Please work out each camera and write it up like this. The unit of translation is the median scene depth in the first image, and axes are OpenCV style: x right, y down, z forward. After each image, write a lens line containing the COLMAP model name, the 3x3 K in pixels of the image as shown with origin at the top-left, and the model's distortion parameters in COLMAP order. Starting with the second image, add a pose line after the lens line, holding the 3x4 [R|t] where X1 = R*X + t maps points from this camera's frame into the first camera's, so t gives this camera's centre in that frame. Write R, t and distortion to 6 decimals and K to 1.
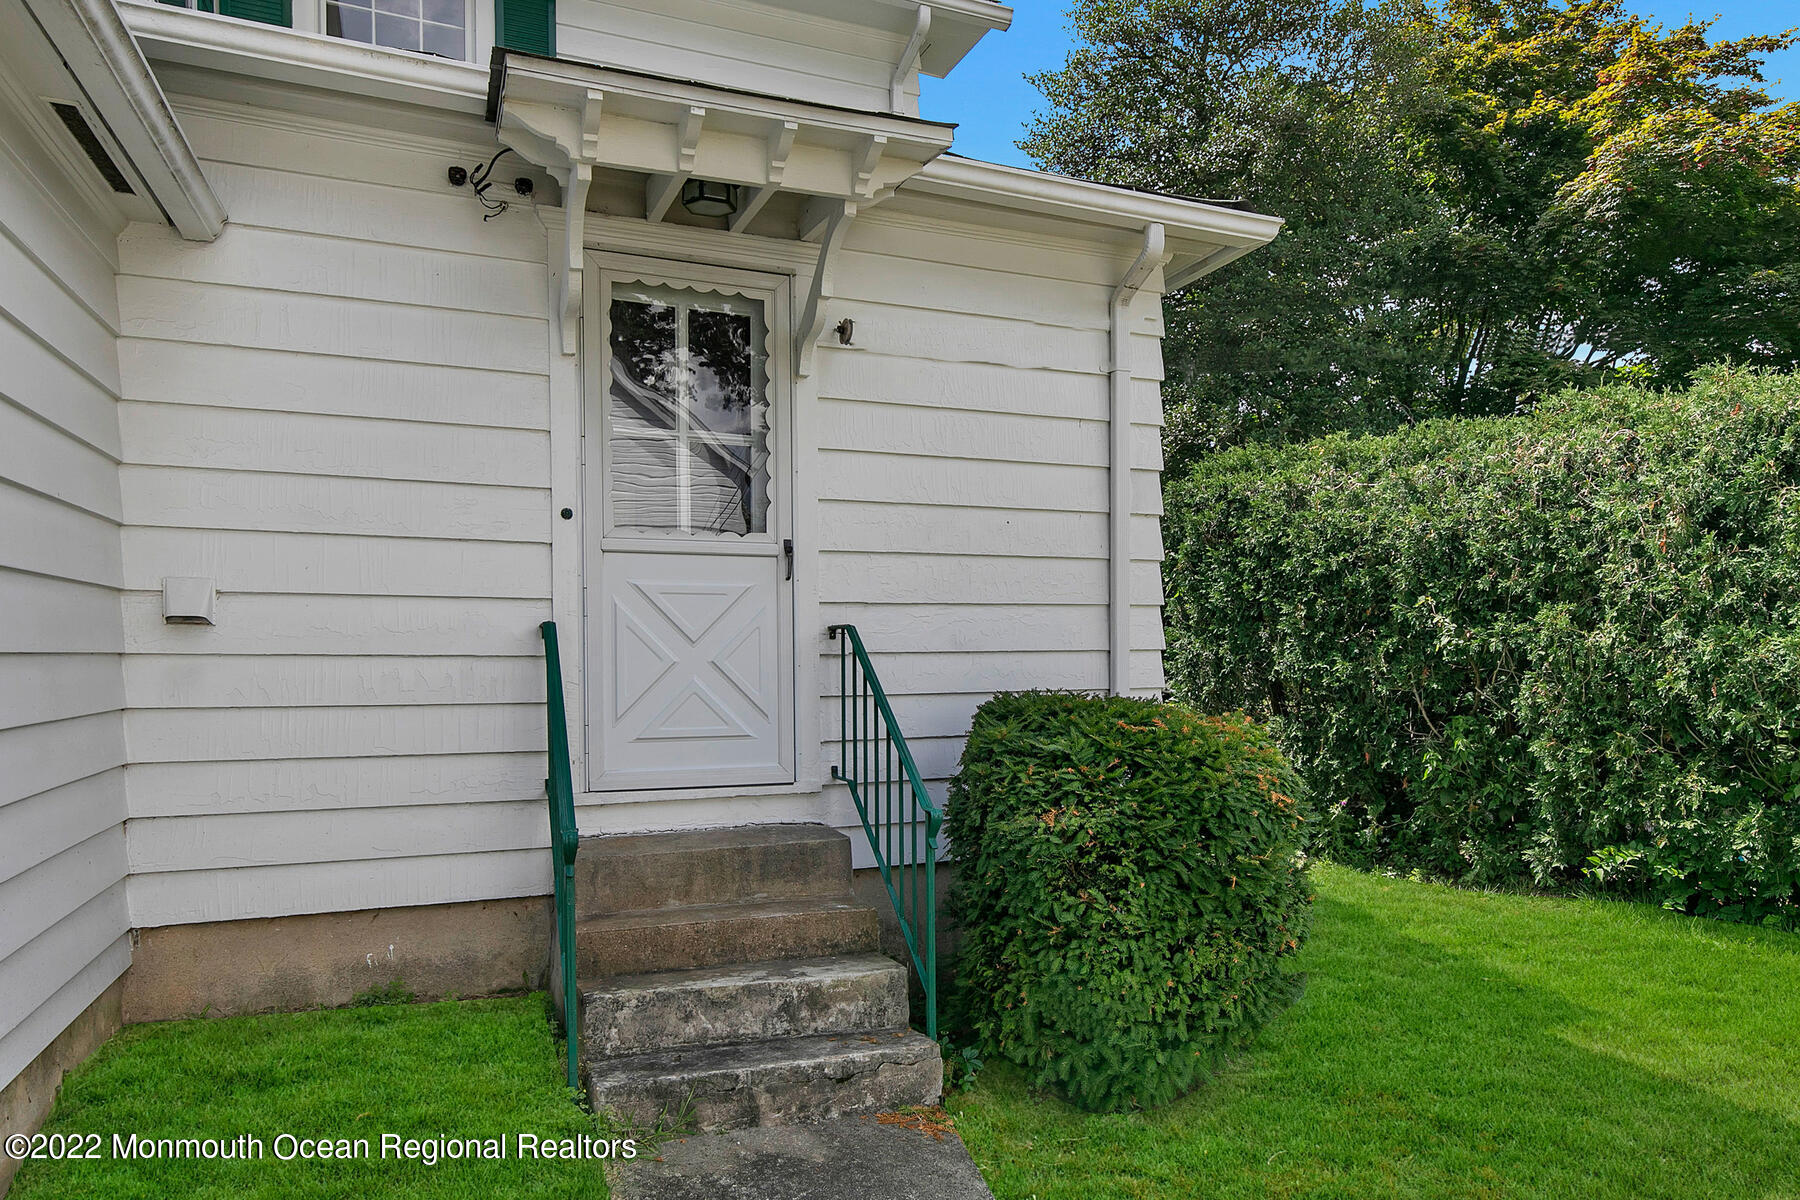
lens RADIAL K [[1103.7, 0, 930.4], [0, 1103.7, 656.9], [0, 0, 1]] dist [-0.002853, -0.000875]
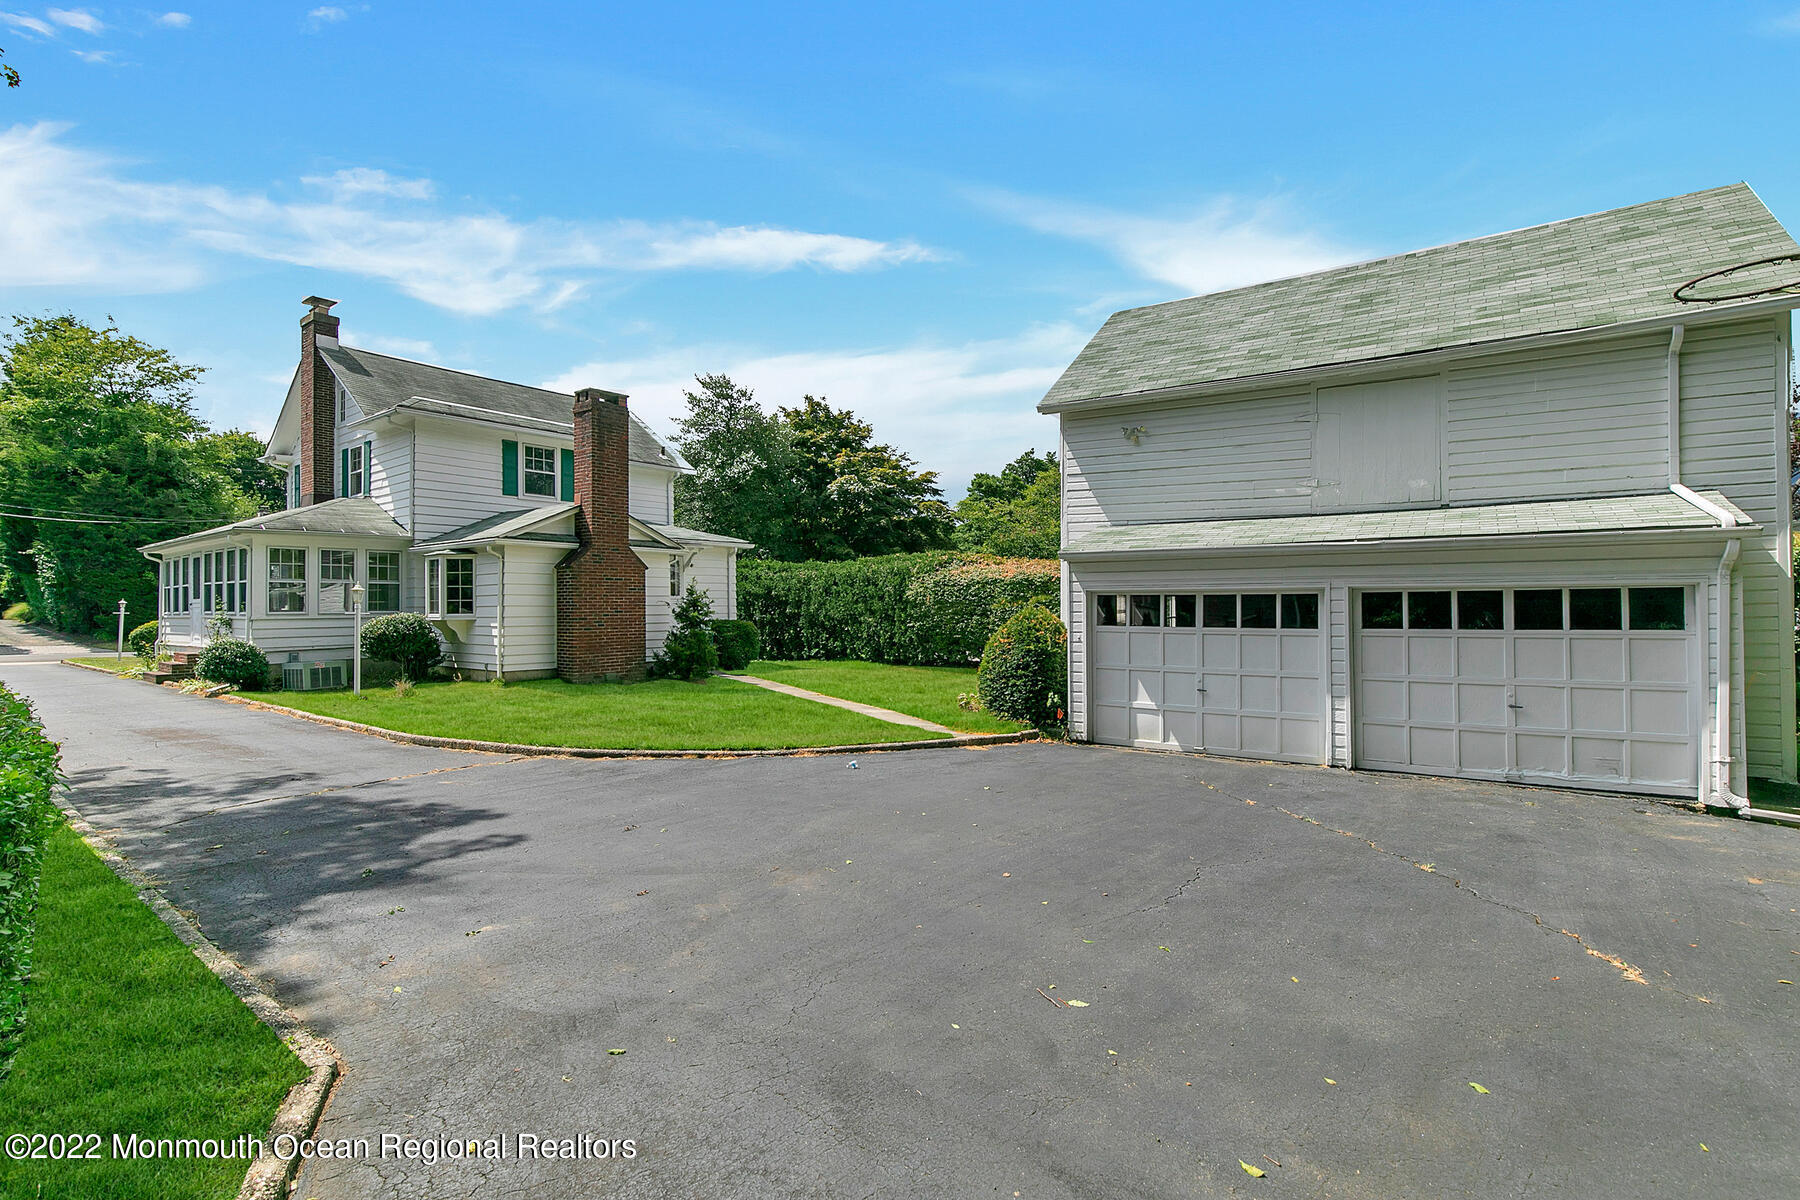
lens RADIAL K [[832.1, 0, 902.1], [0, 832.1, 597.6], [0, 0, 1]] dist [0.000072, -0.000156]
pose [[0.884670, 0.000859, 0.466218, -0.873019], [0.007465, 0.999844, -0.016007, -0.009269], [-0.466159, 0.017641, 0.884525, -2.714973]]
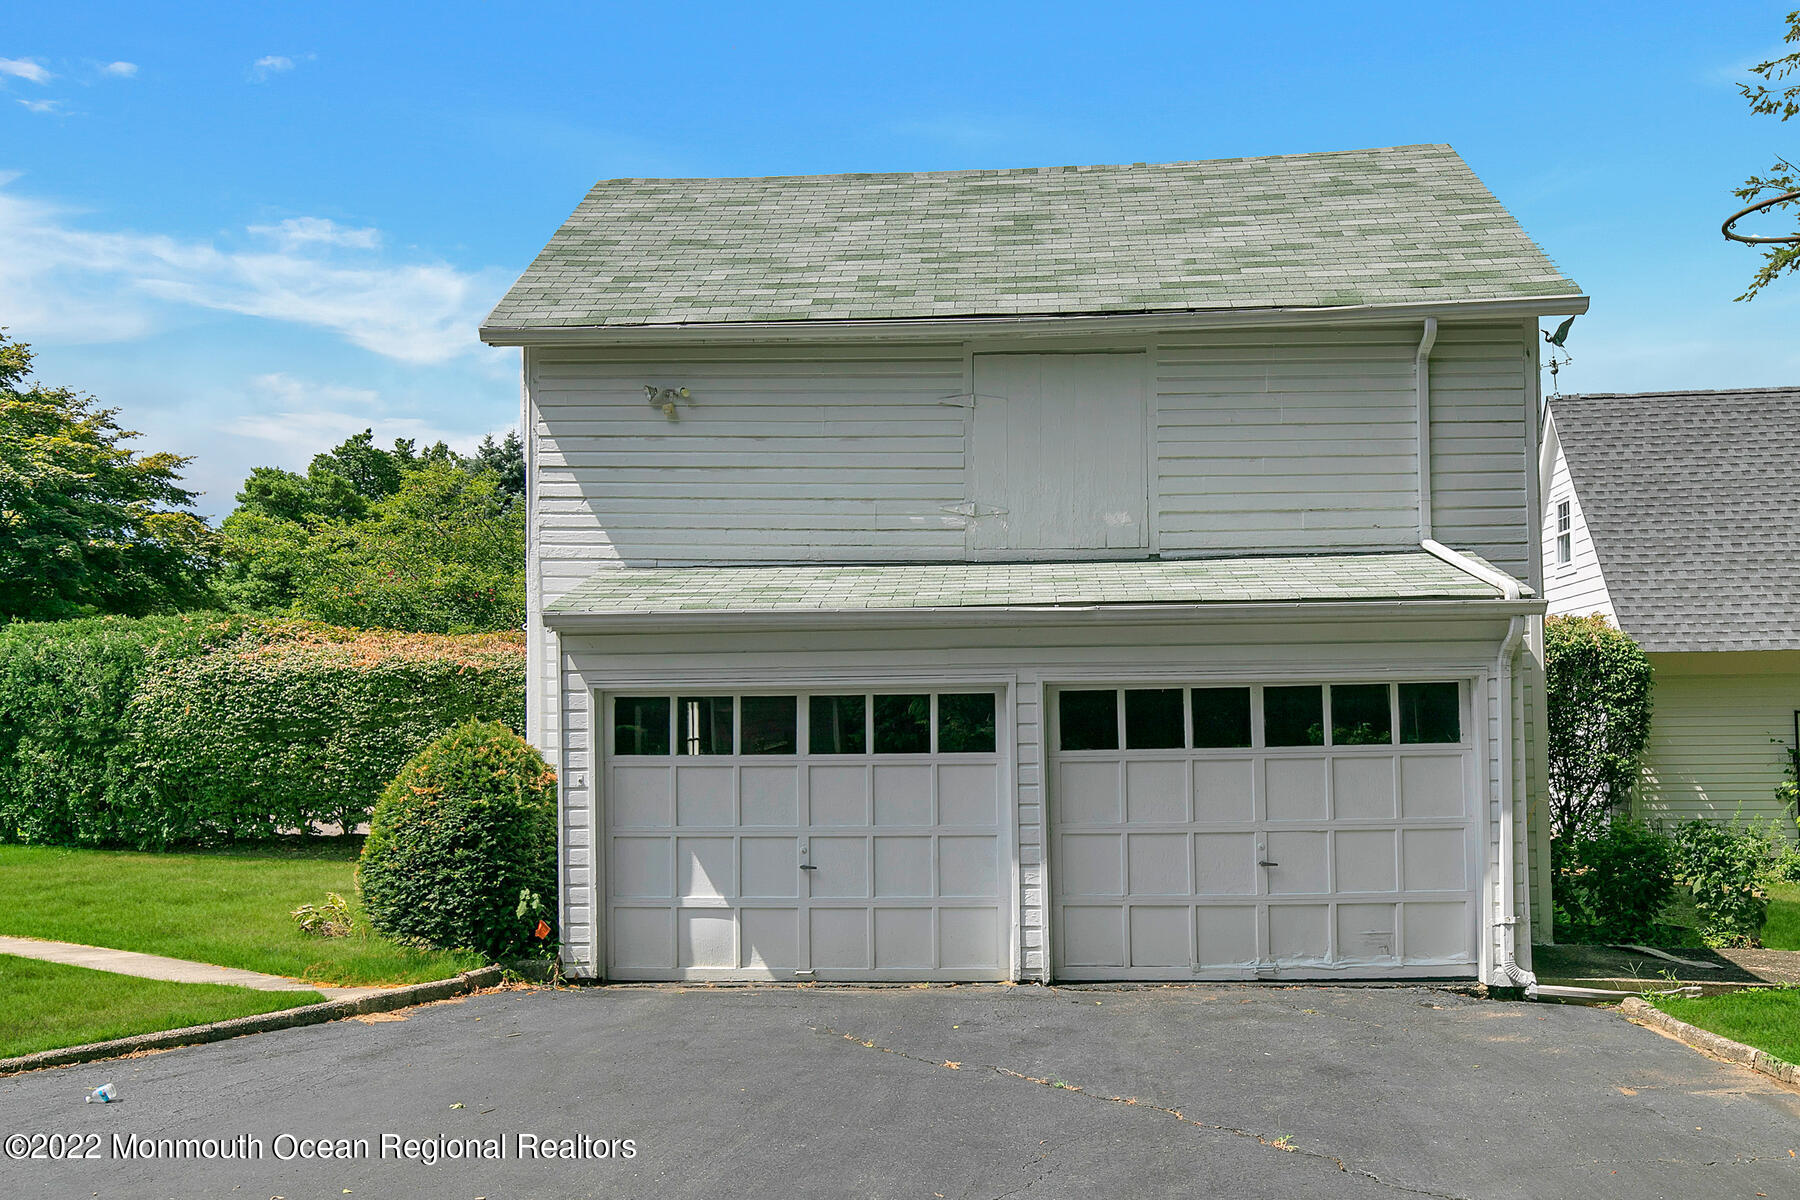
lens RADIAL K [[1442.4, 0, 903.8], [0, 1442.4, 682.8], [0, 0, 1]] dist [0.012175, -0.014900]
pose [[0.525887, 0.012606, 0.850461, -0.880782], [0.020369, 0.999417, -0.027409, -0.004822], [-0.850311, 0.031737, 0.525323, -2.422196]]
